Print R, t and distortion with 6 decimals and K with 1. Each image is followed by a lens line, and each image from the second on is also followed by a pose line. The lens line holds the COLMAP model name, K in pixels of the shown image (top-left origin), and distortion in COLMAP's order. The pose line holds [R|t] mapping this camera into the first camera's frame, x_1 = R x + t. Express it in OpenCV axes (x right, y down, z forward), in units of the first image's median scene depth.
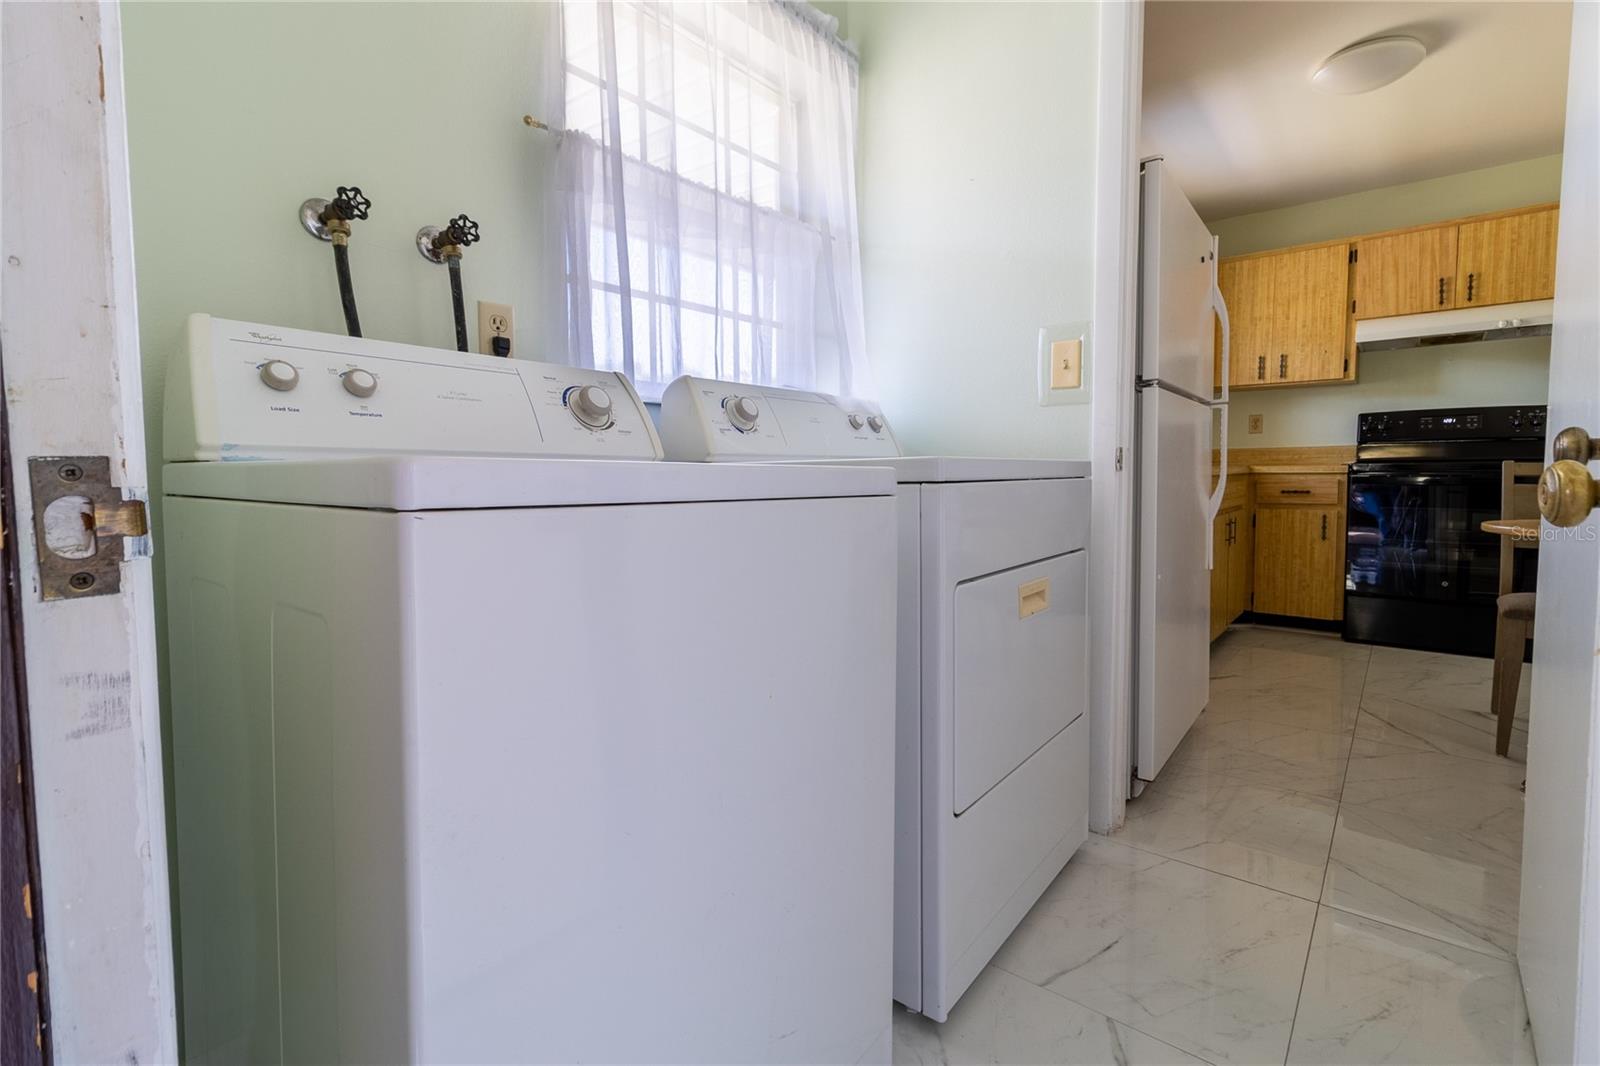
lens RADIAL K [[736.8, 0, 802.1], [0, 736.8, 505.8], [0, 0, 1]] dist [0.003118, 0.000889]
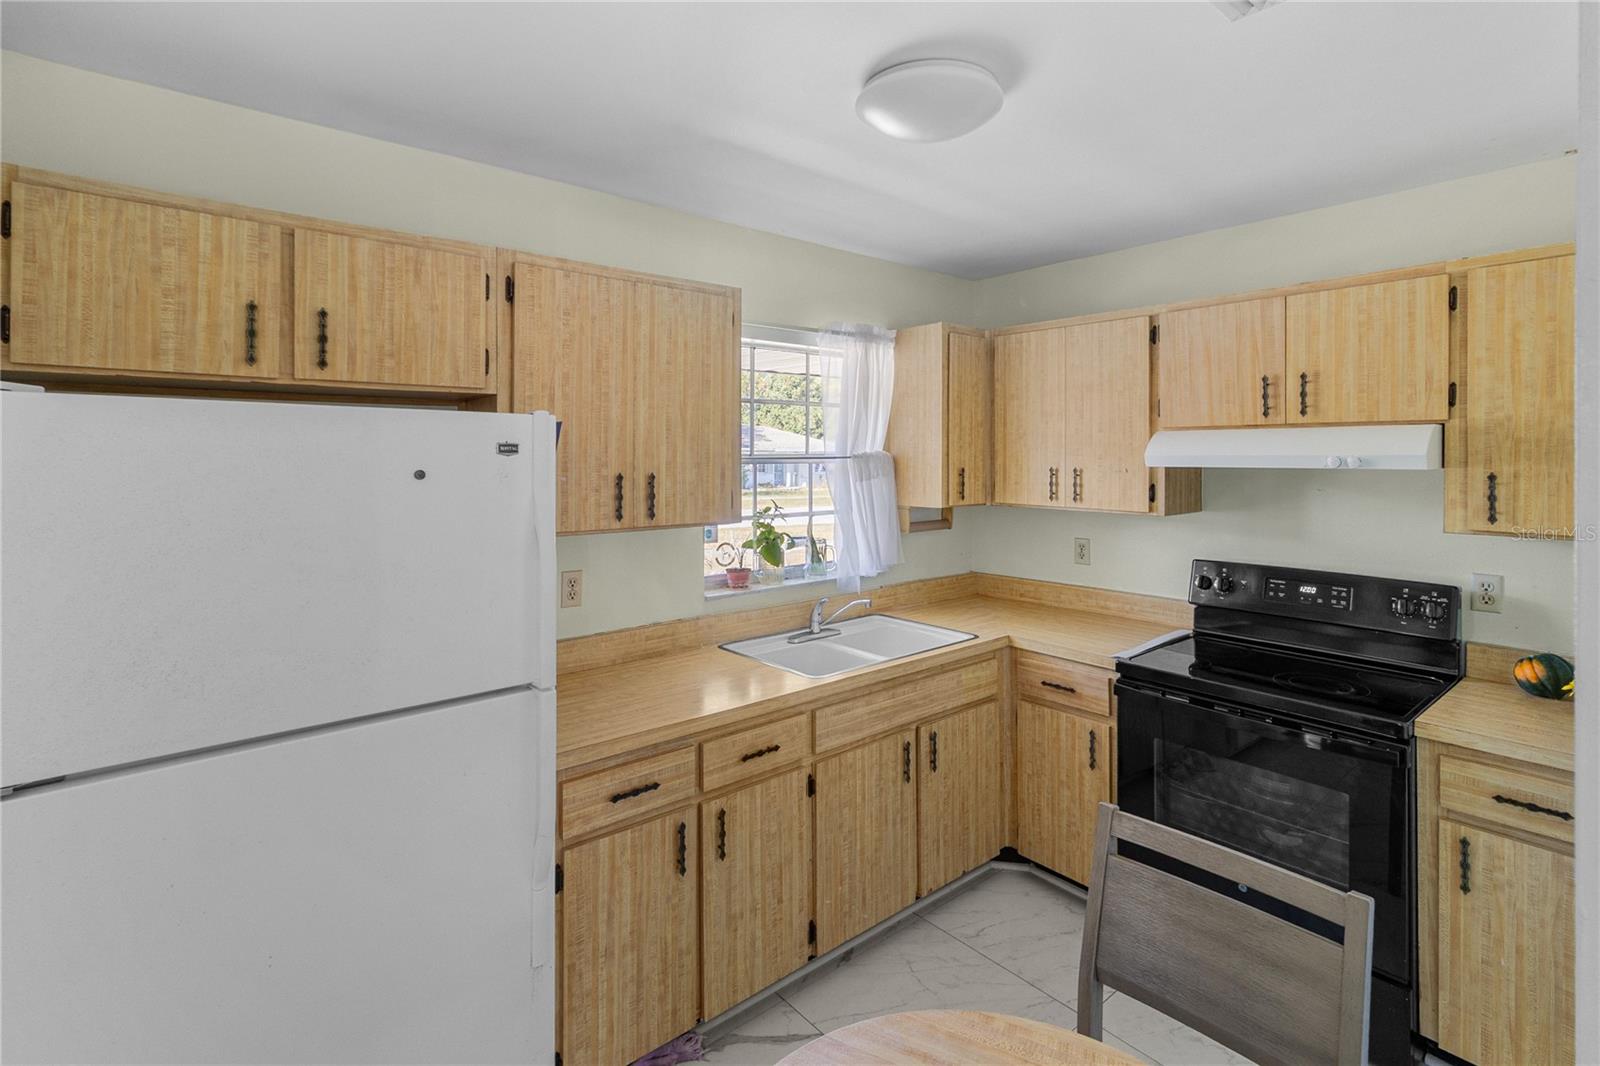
lens RADIAL K [[771.8, 0, 800.1], [0, 771.8, 440.2], [0, 0, 1]] dist [0.003350, 0.000327]
pose [[0.982705, 0.009032, -0.184956, 0.571630], [-0.020987, 0.997806, -0.062784, -0.194357], [0.183983, 0.065580, 0.980739, 0.259485]]
